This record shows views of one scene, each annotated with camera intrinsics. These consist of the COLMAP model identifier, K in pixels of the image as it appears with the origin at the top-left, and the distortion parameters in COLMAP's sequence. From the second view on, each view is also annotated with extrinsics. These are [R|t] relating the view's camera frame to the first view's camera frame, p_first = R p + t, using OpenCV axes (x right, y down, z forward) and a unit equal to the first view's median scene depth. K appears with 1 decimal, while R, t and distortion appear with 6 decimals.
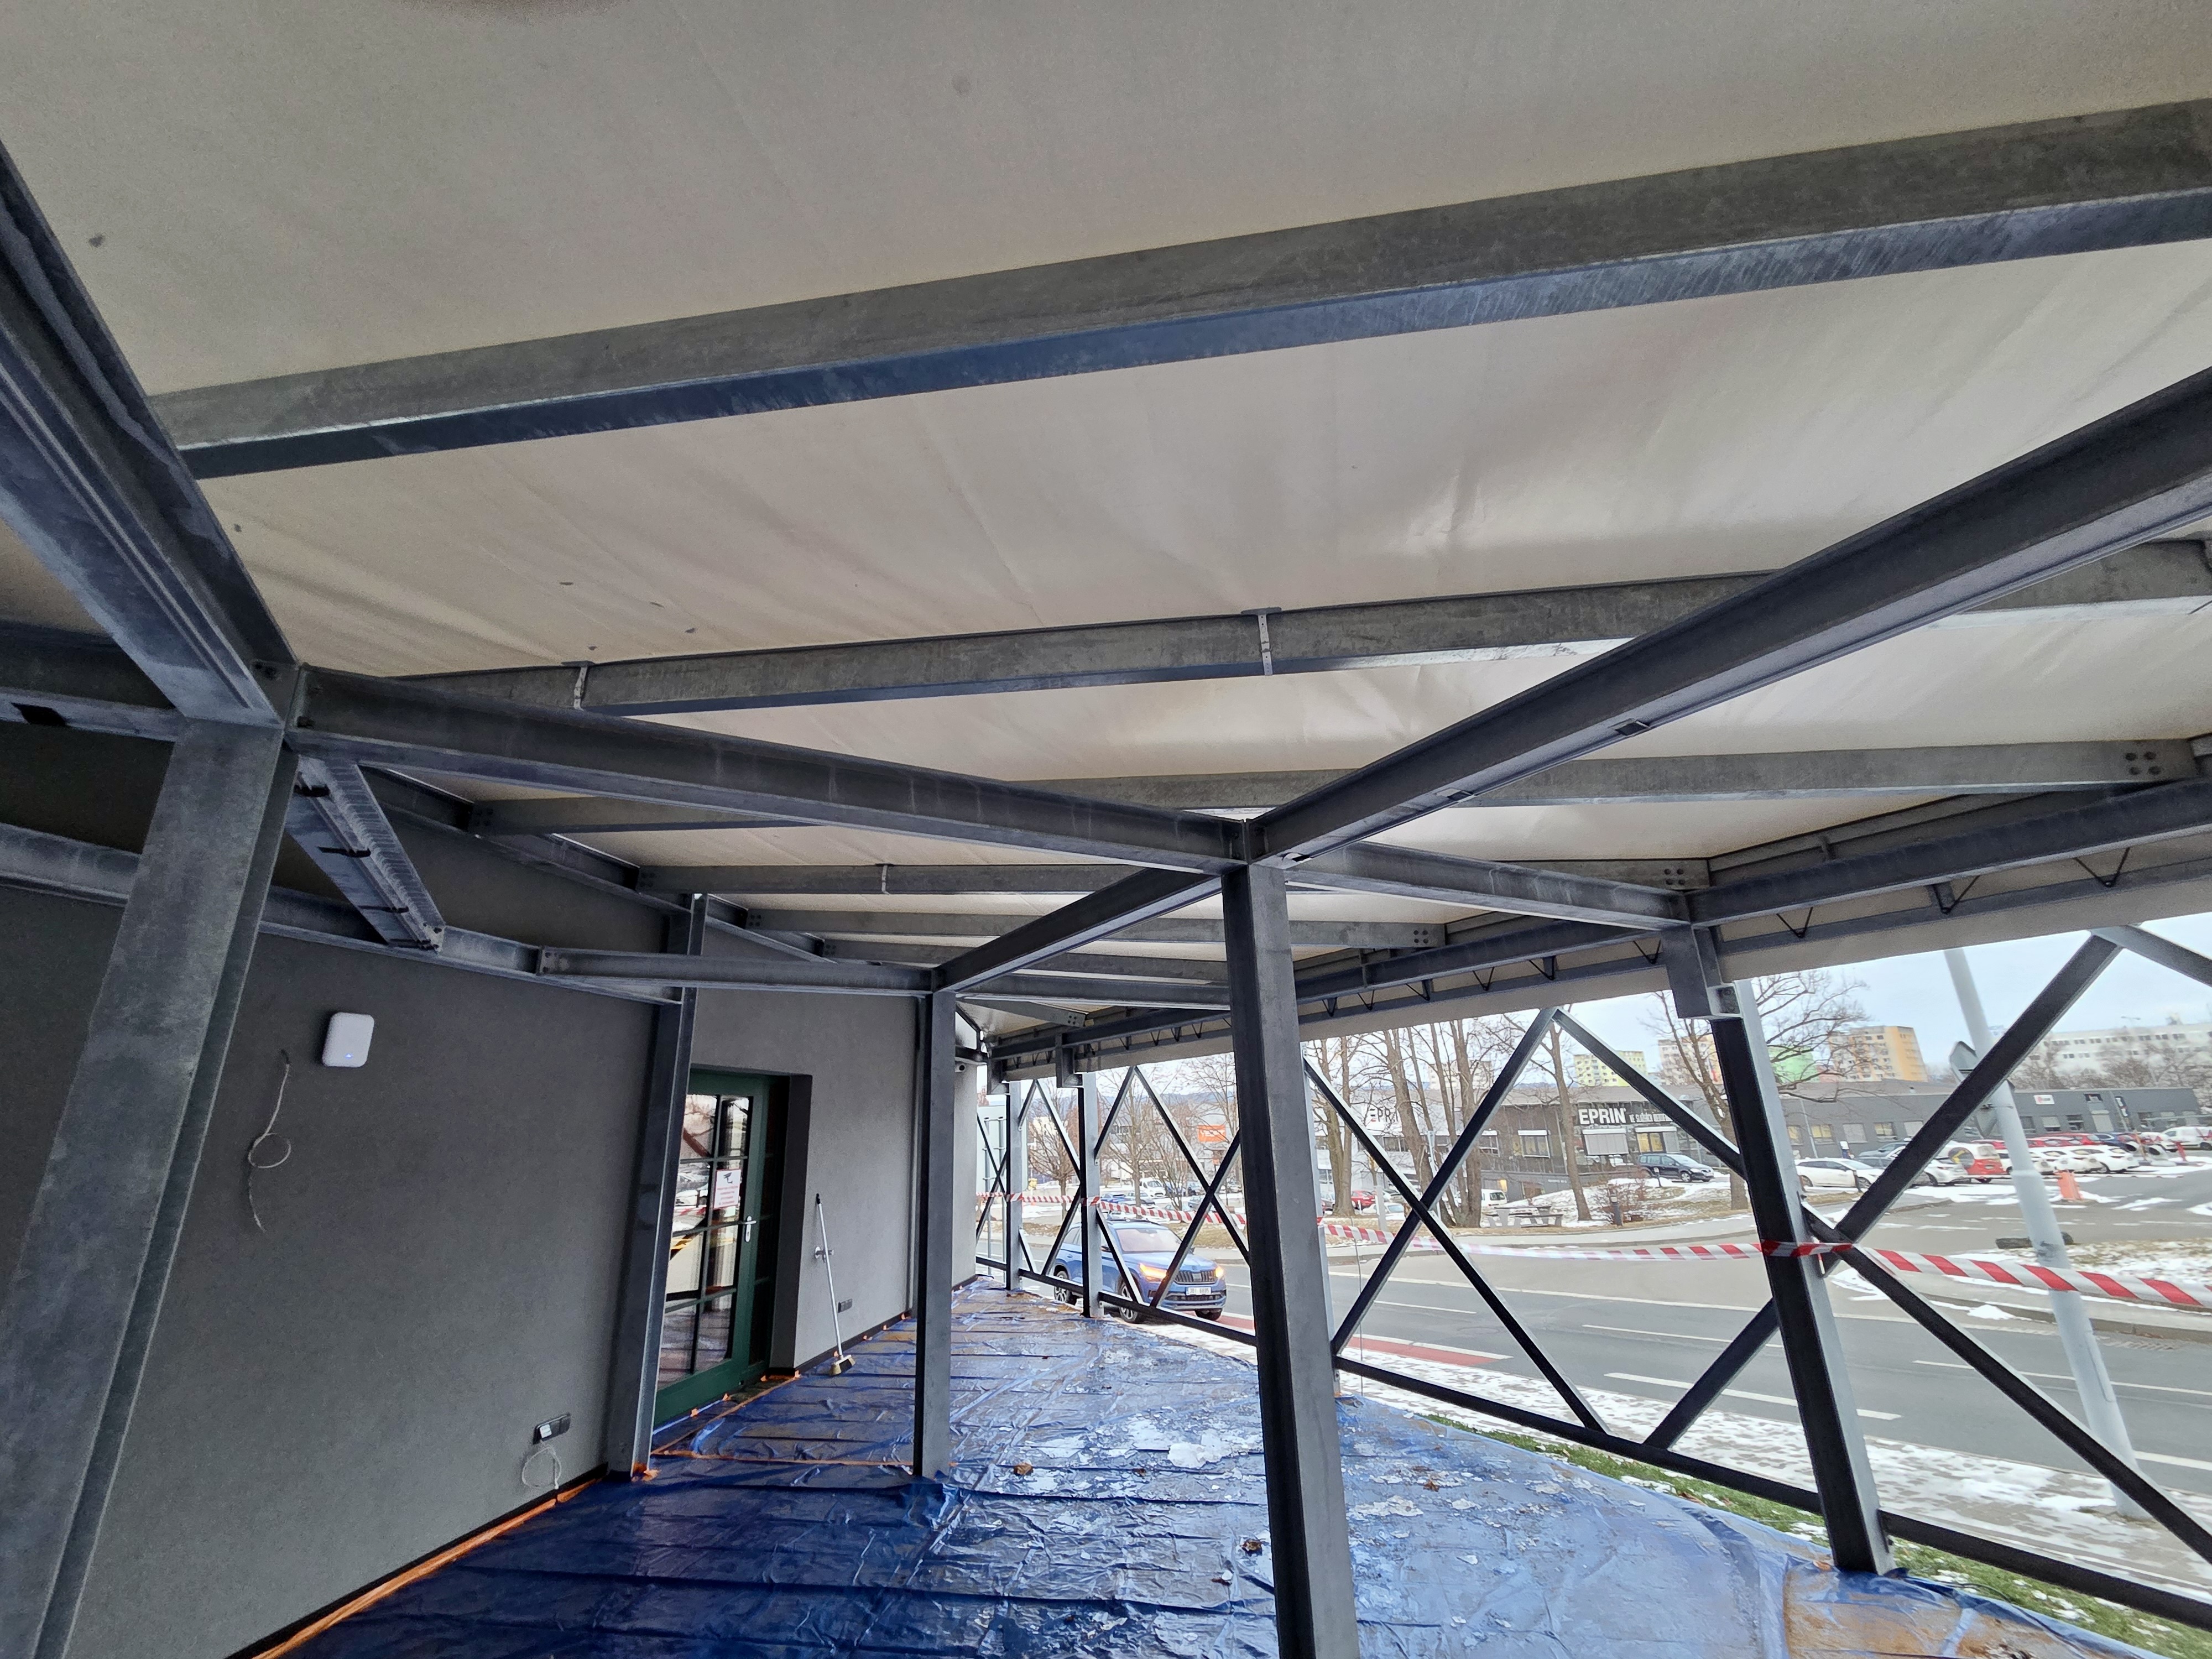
lens RADIAL K [[906.5, 0, 1093.4], [0, 906.5, 839.9], [0, 0, 1]] dist [0.001329, 0.000927]
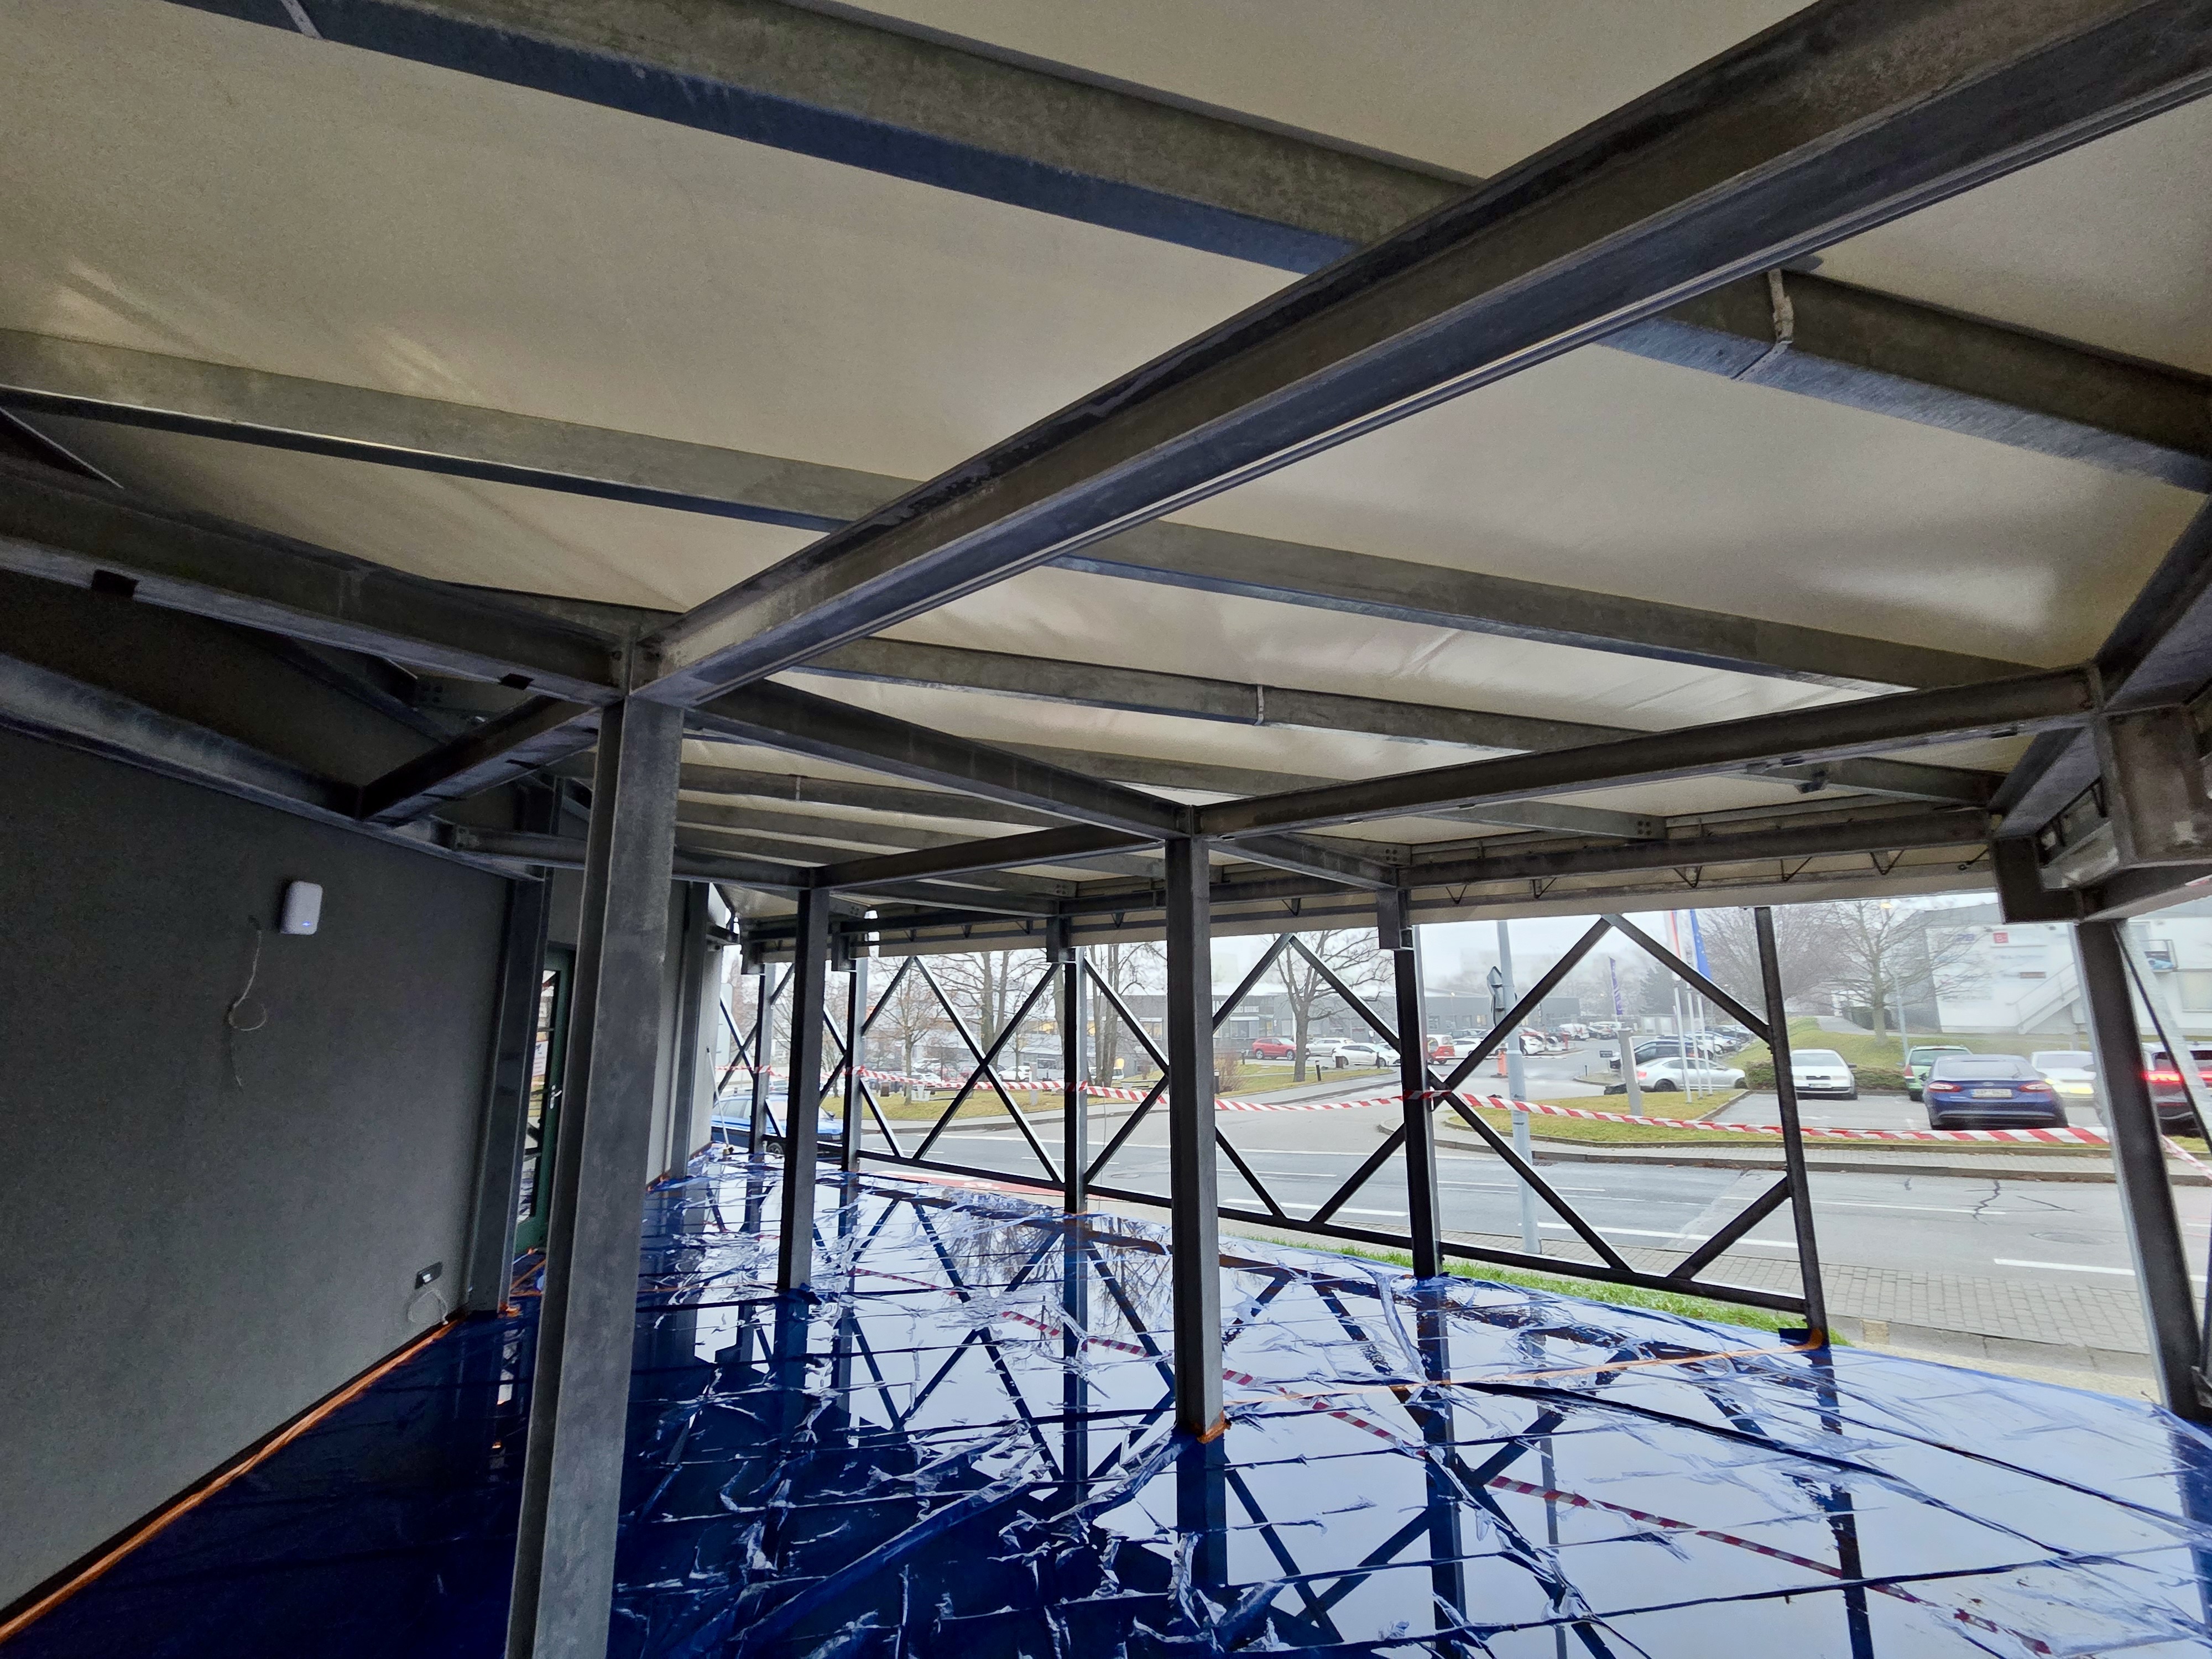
lens RADIAL K [[906.5, 0, 1098.1], [0, 906.5, 838.6], [0, 0, 1]] dist [0.001329, 0.000927]
pose [[0.926643, 0.092320, 0.364430, -0.346200], [-0.135292, 0.986323, 0.094146, -0.060979], [-0.350754, -0.136544, 0.926460, -0.198767]]
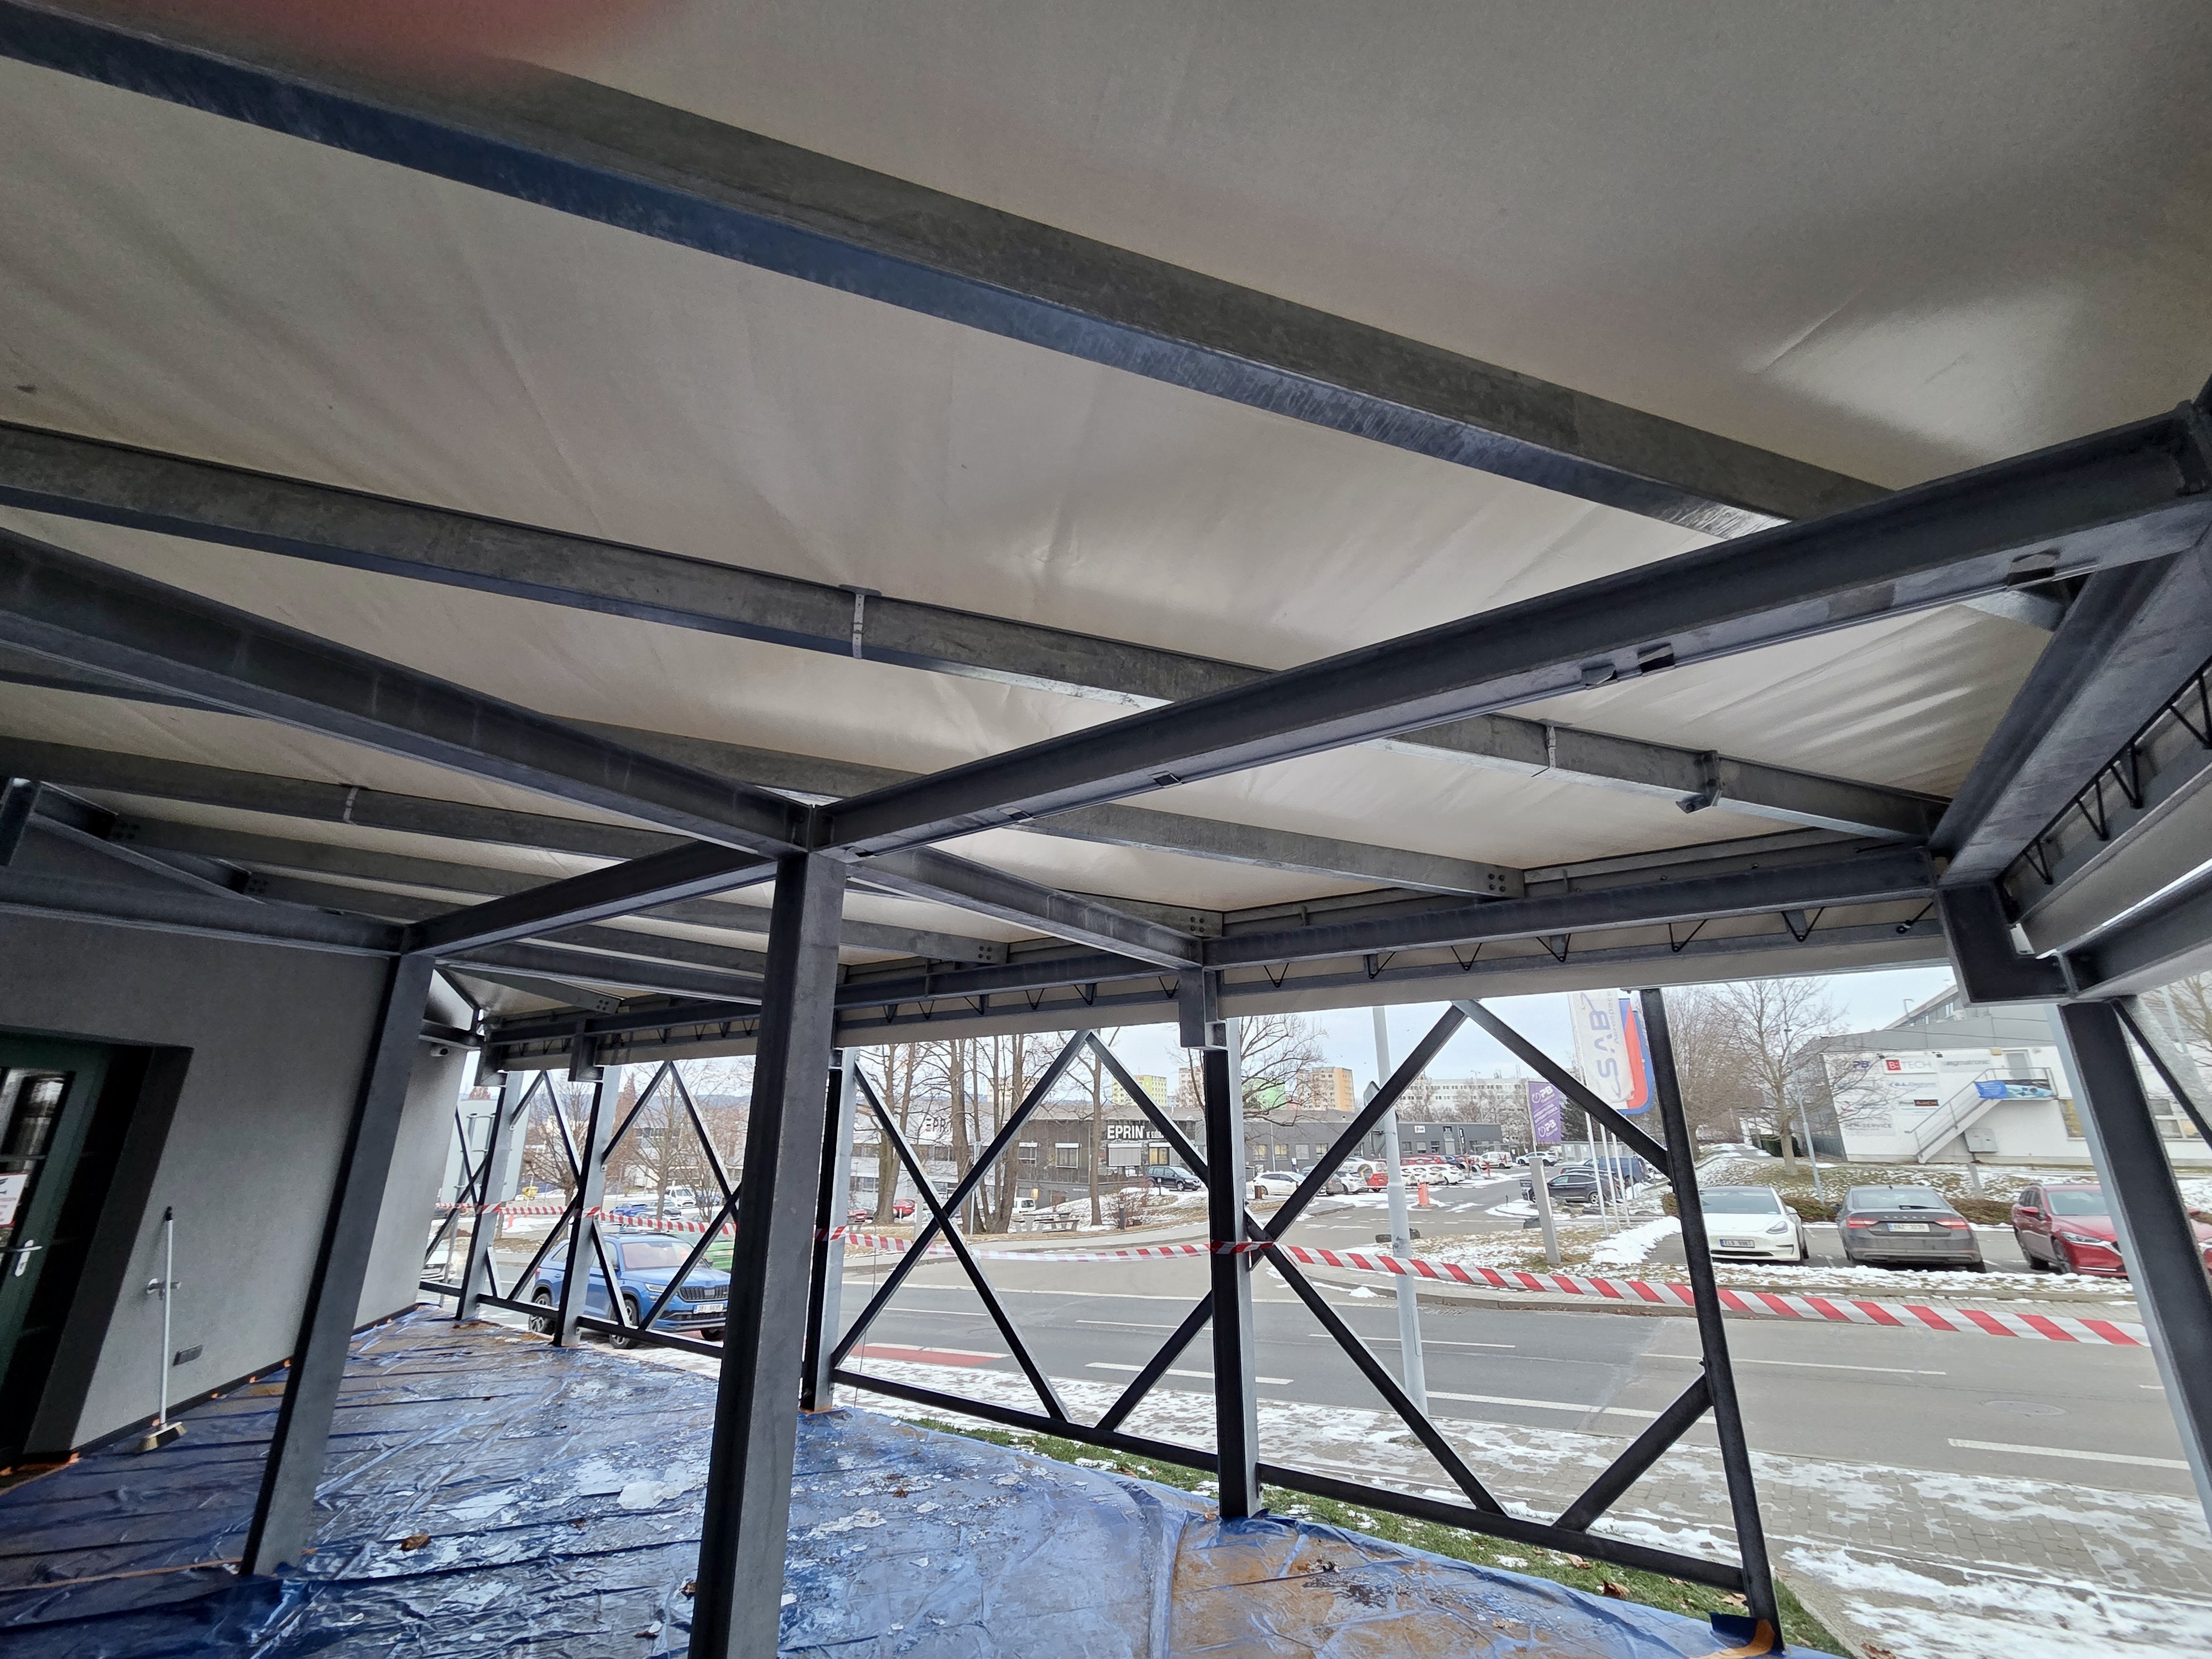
lens RADIAL K [[906.5, 0, 1098.9], [0, 906.5, 838.4], [0, 0, 1]] dist [0.001329, 0.000927]
pose [[0.894187, 0.163507, 0.416768, 0.031877], [-0.159314, 0.986198, -0.045095, 0.004922], [-0.418389, -0.026073, 0.907894, 0.012208]]
